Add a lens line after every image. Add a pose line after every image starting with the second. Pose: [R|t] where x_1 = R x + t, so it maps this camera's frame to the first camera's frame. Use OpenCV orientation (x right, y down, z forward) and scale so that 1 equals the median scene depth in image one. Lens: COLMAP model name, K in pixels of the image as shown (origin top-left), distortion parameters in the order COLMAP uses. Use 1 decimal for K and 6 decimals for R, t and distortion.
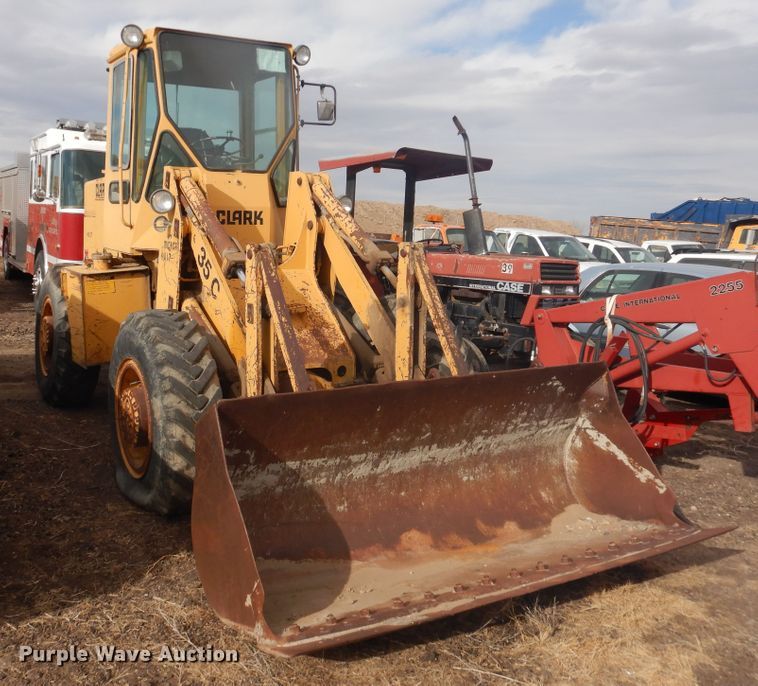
lens RADIAL K [[782.2, 0, 288.7], [0, 782.2, 340.0], [0, 0, 1]] dist [0.009962, 0.026871]
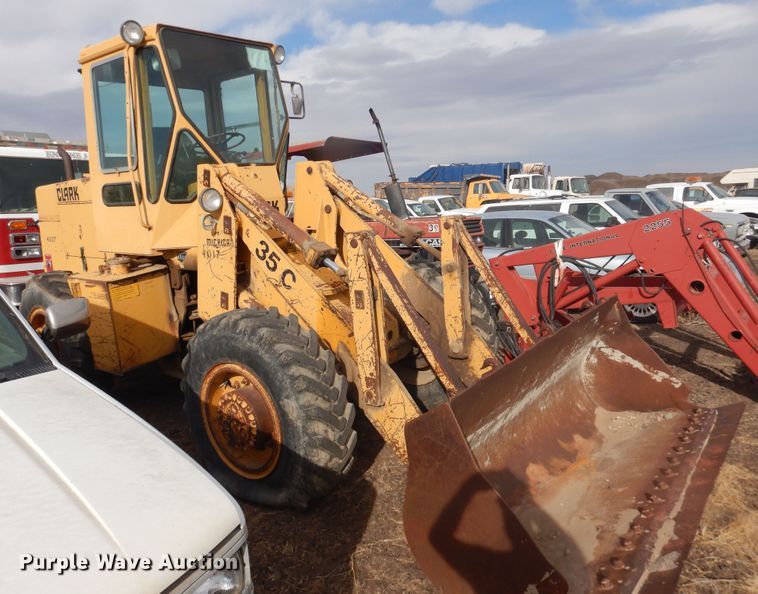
lens RADIAL K [[582.4, 0, 354.6], [0, 582.4, 308.7], [0, 0, 1]] dist [0.005692, 0.000191]
pose [[0.917853, -0.159699, 0.363376, -0.268662], [0.144926, 0.987120, 0.067758, -0.060088], [-0.369517, -0.009530, 0.929175, 0.226590]]
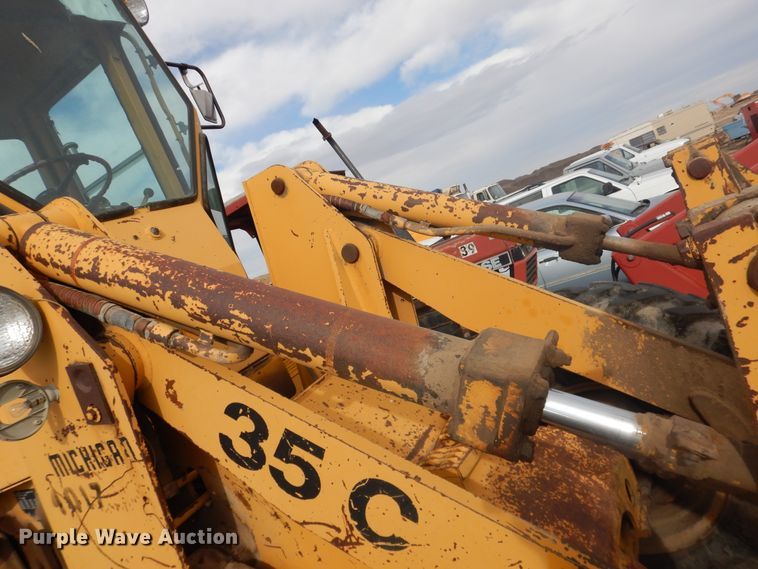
lens RADIAL K [[546.4, 0, 379.0], [0, 546.4, 284.5], [0, 0, 1]] dist [-0.000324, -0.000712]
pose [[0.759134, -0.400059, 0.513486, -0.141861], [0.483282, 0.874847, -0.032884, -0.114853], [-0.436067, 0.273122, 0.857467, 0.737931]]
